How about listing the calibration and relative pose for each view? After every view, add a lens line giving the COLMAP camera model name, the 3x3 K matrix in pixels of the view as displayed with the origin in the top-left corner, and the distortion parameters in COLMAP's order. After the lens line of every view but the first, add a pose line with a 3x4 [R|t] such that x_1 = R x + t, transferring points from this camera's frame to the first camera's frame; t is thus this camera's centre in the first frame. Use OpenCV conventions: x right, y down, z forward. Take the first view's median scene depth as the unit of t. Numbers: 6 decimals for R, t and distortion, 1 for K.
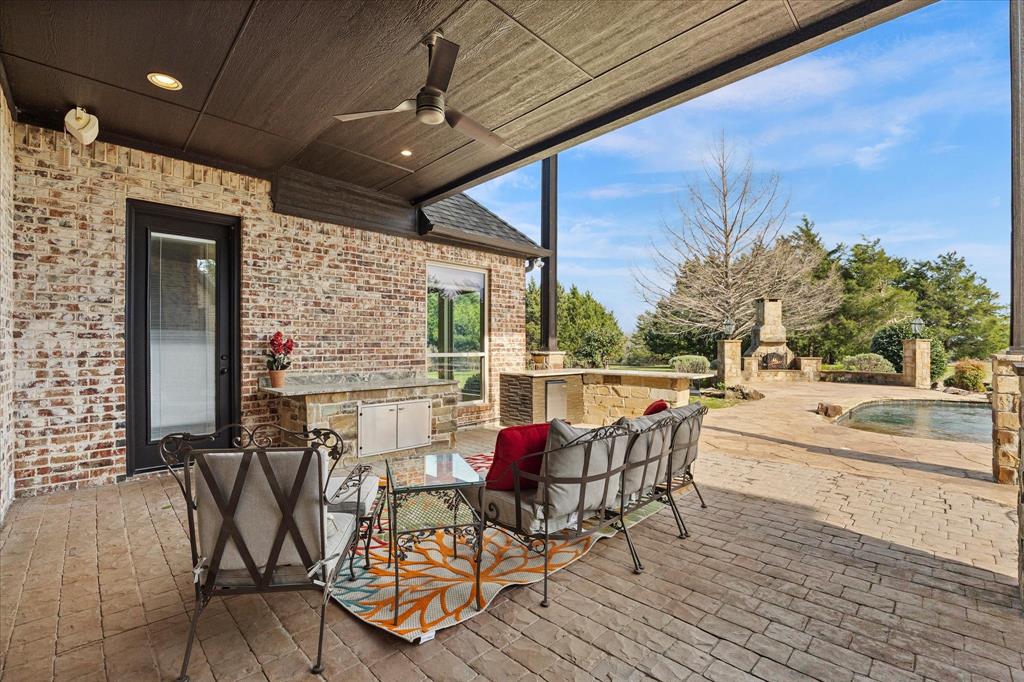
lens RADIAL K [[406.5, 0, 512.0], [0, 406.5, 341.0], [0, 0, 1]] dist [0.000159, -0.000045]
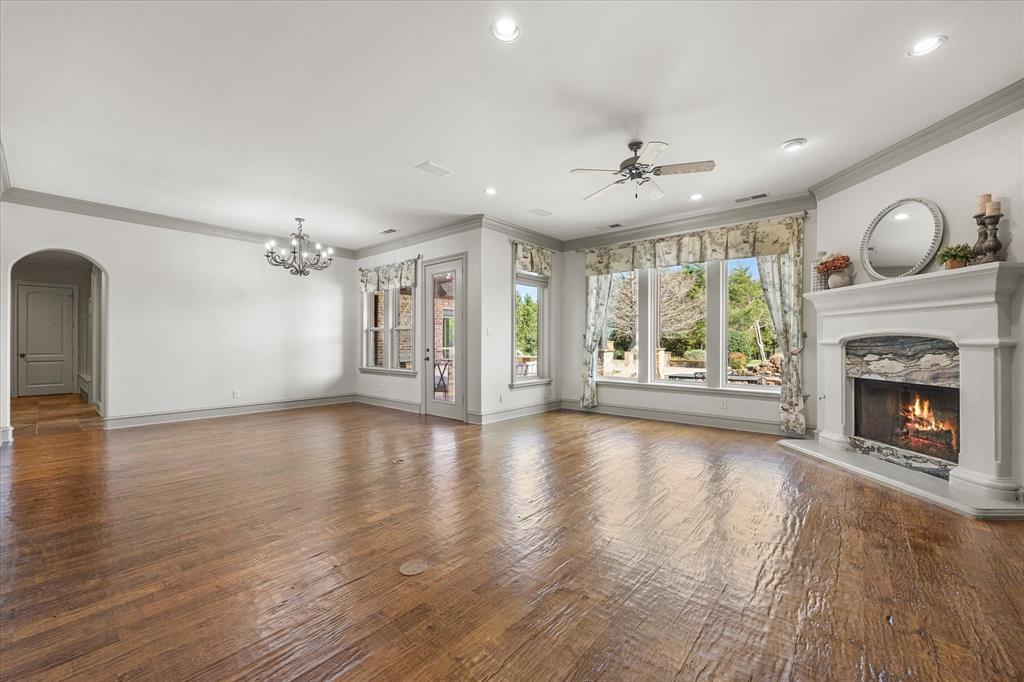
lens RADIAL K [[406.5, 0, 512.0], [0, 406.5, 341.0], [0, 0, 1]] dist [0.000159, -0.000045]
pose [[0.996187, 0.000267, 0.087238, -0.008348], [-0.000423, 0.999998, 0.001774, -0.003636], [-0.087237, -0.001804, 0.996186, -0.523170]]
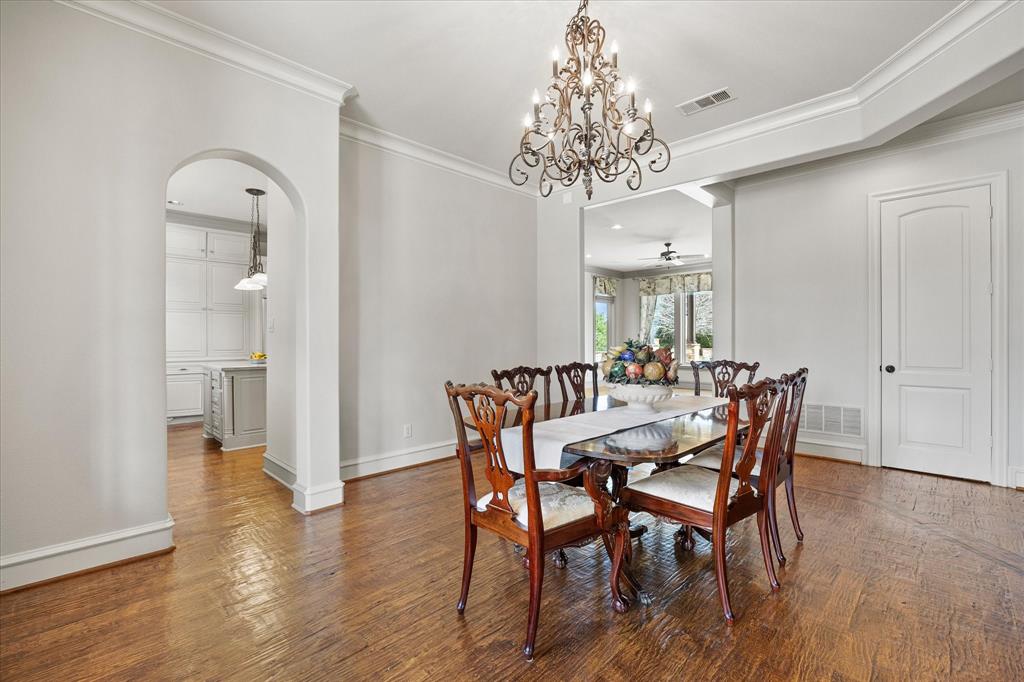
lens RADIAL K [[455.4, 0, 512.0], [0, 455.4, 341.0], [0, 0, 1]] dist [0.000416, -0.000043]
pose [[0.999869, -0.003217, 0.015875, -0.120058], [0.003082, 0.999959, 0.008563, -0.005671], [-0.015902, -0.008513, 0.999837, -0.861849]]
